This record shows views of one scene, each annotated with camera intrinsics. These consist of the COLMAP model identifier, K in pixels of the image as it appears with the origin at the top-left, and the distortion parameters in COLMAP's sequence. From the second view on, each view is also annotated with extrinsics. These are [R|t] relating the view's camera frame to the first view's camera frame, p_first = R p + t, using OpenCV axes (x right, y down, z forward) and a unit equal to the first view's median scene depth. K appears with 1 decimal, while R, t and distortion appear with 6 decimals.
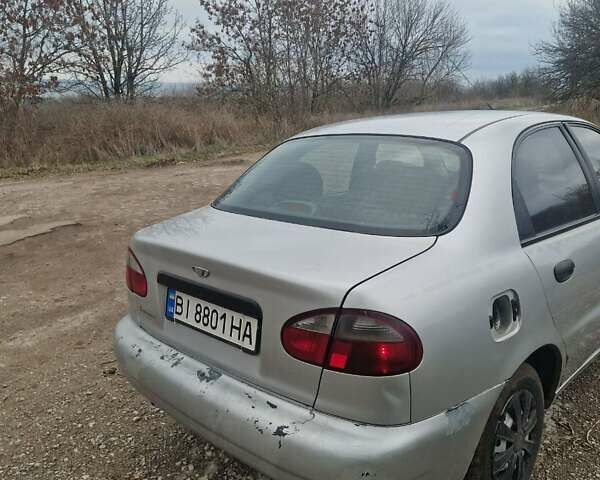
lens RADIAL K [[509.6, 0, 300.0], [0, 509.6, 240.0], [0, 0, 1]] dist [0.044271, -0.008493]
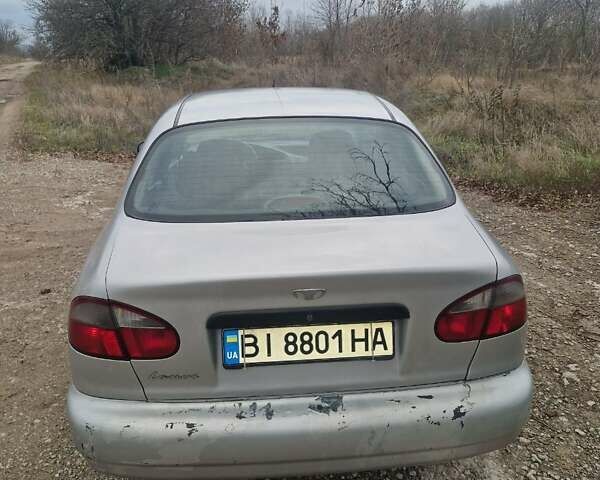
lens RADIAL K [[509.6, 0, 300.0], [0, 509.6, 240.0], [0, 0, 1]] dist [0.044271, -0.008493]
pose [[0.673989, -0.220652, 0.705019, -0.813121], [0.163216, 0.975245, 0.149193, -0.158567], [-0.720486, 0.014515, 0.693318, 0.447047]]
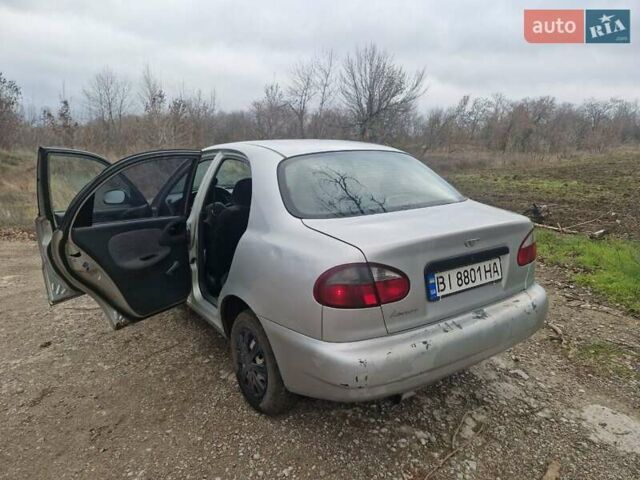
lens RADIAL K [[420.3, 0, 320.0], [0, 420.3, 240.0], [0, 0, 1]] dist [0.001823, -0.000256]
pose [[0.236788, -0.179147, 0.954902, -1.414011], [0.226895, 0.965872, 0.124941, -0.183331], [-0.944696, 0.187078, 0.269355, 1.129628]]
